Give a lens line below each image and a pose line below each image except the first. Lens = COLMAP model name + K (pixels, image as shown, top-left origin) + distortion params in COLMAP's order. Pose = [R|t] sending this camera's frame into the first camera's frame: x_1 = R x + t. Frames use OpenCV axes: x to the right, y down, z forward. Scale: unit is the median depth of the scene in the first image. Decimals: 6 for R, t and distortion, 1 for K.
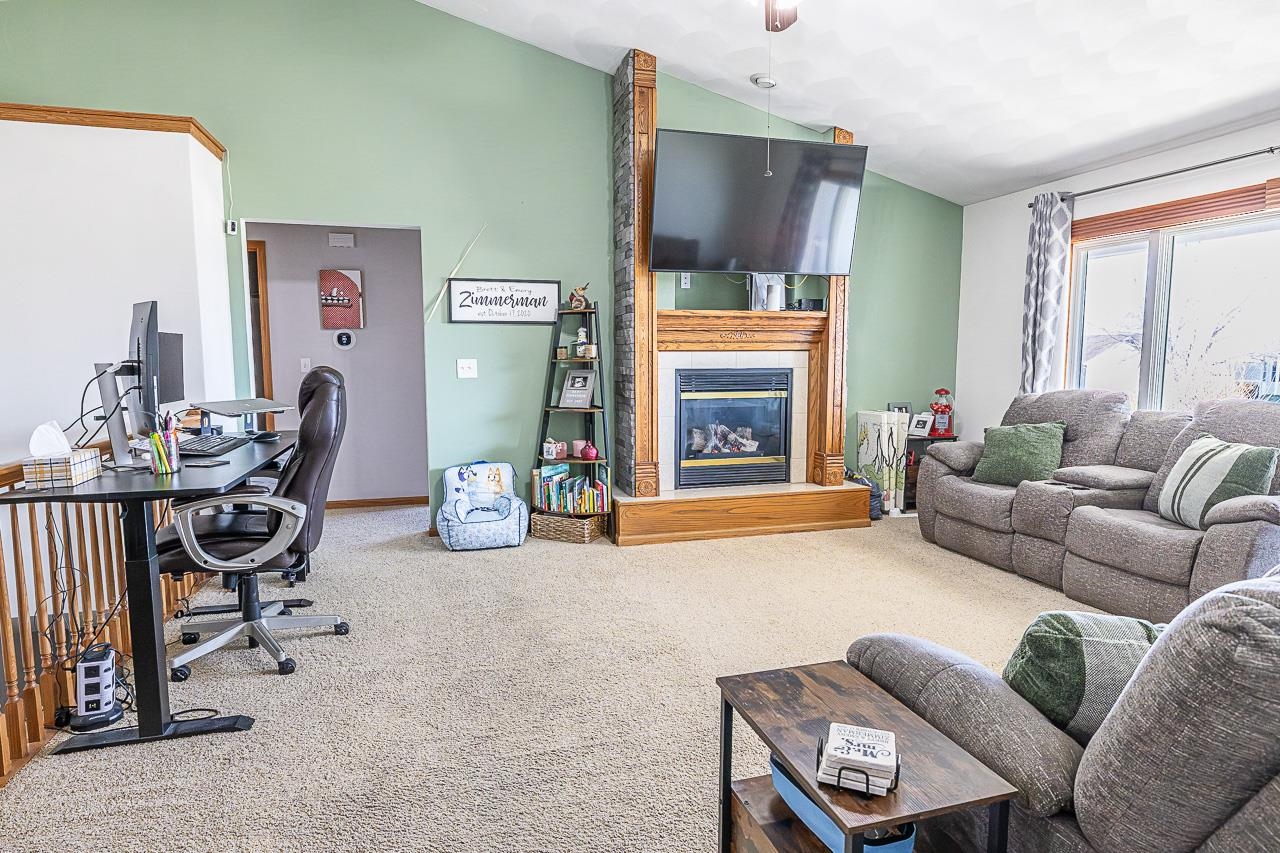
lens RADIAL K [[728.7, 0, 637.7], [0, 728.7, 429.5], [0, 0, 1]] dist [0.006582, -0.000523]
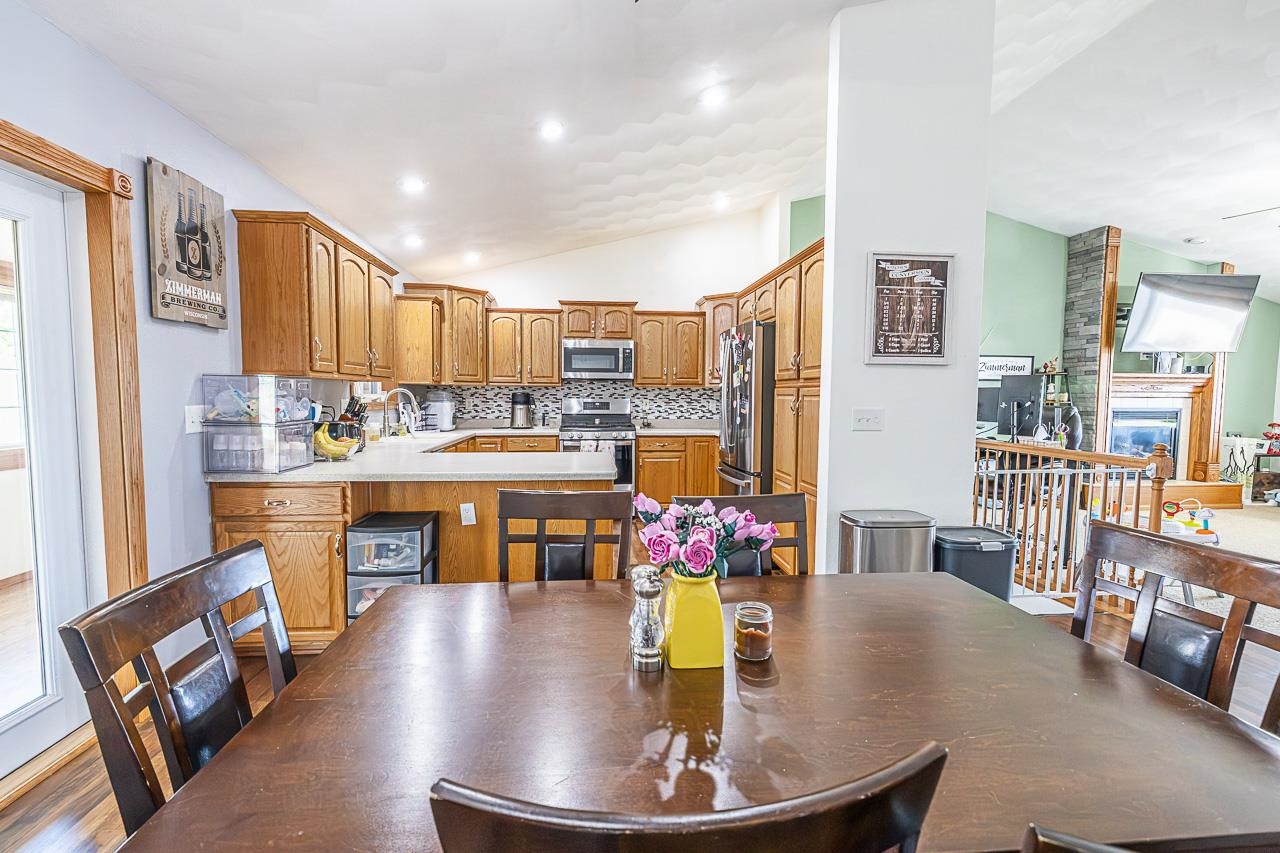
lens RADIAL K [[555.5, 0, 629.9], [0, 555.5, 427.0], [0, 0, 1]] dist [0.001968, -0.000379]
pose [[0.981029, 0.020428, -0.192781, -0.793454], [-0.029542, 0.998571, -0.044524, 0.051158], [0.191596, 0.049374, 0.980231, -0.469881]]
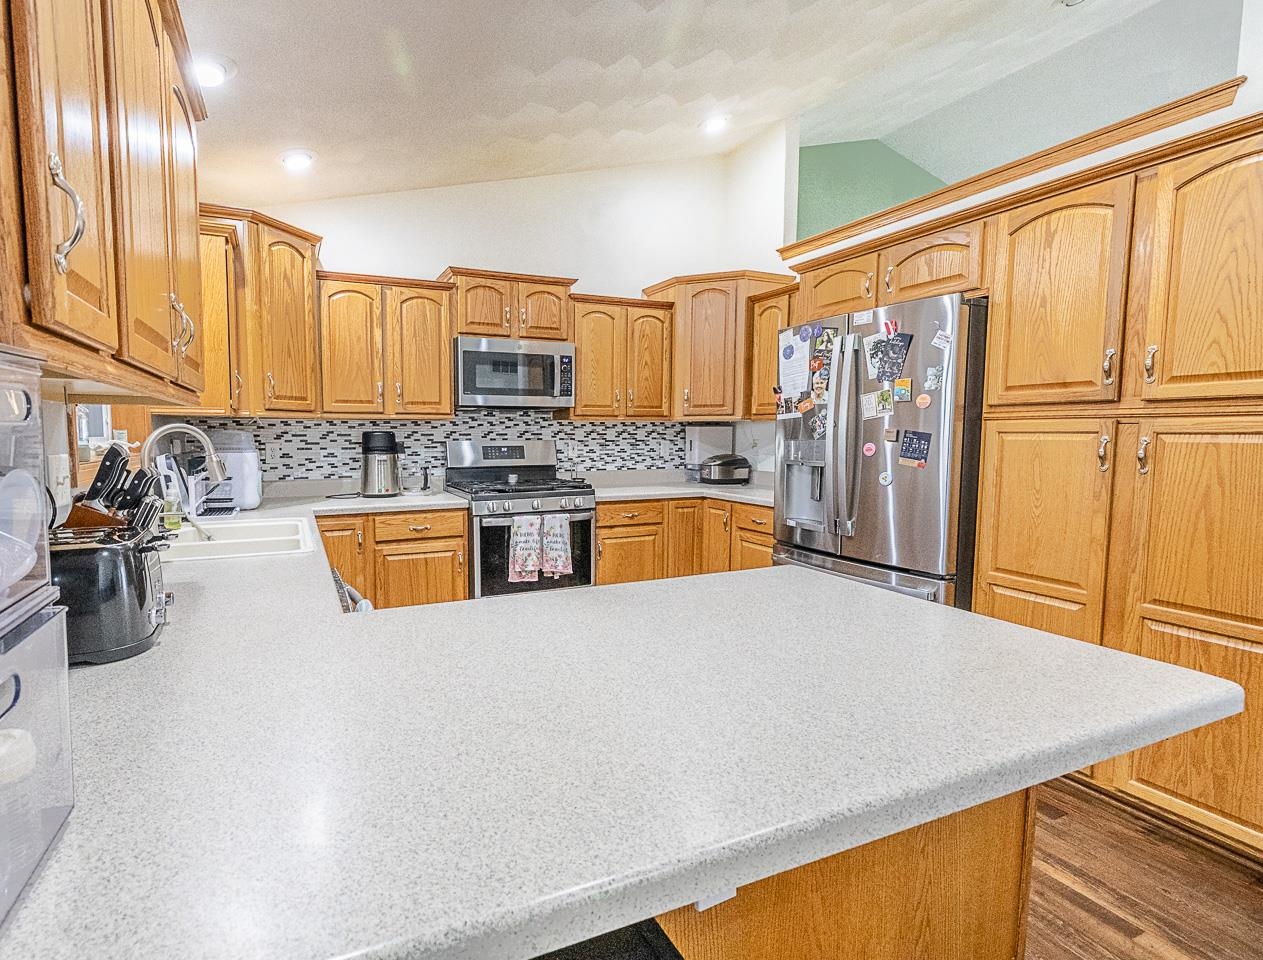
lens RADIAL K [[609.0, 0, 525.1], [0, 609.0, 484.8], [0, 0, 1]] dist [0.000823, 0.000708]
pose [[0.994182, -0.007908, 0.107421, -1.178364], [0.010016, 0.999767, -0.019096, 0.008078], [-0.107245, 0.020061, 0.994030, -0.067822]]
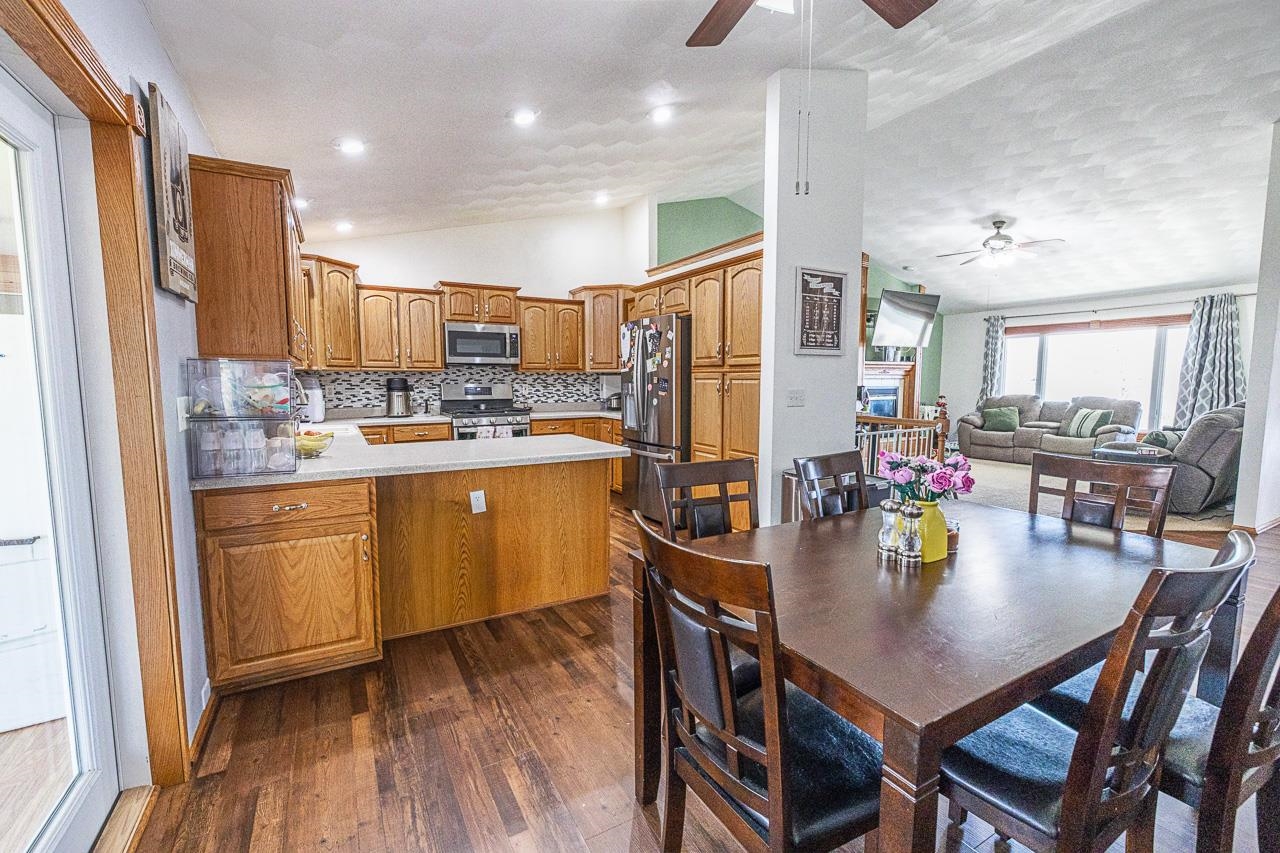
lens RADIAL K [[555.5, 0, 633.5], [0, 555.5, 429.4], [0, 0, 1]] dist [0.001968, -0.000379]
pose [[0.971829, -0.019312, 0.234895, -1.072989], [0.023112, 0.999643, -0.013435, 0.058446], [-0.234552, 0.018485, 0.971928, -0.532133]]
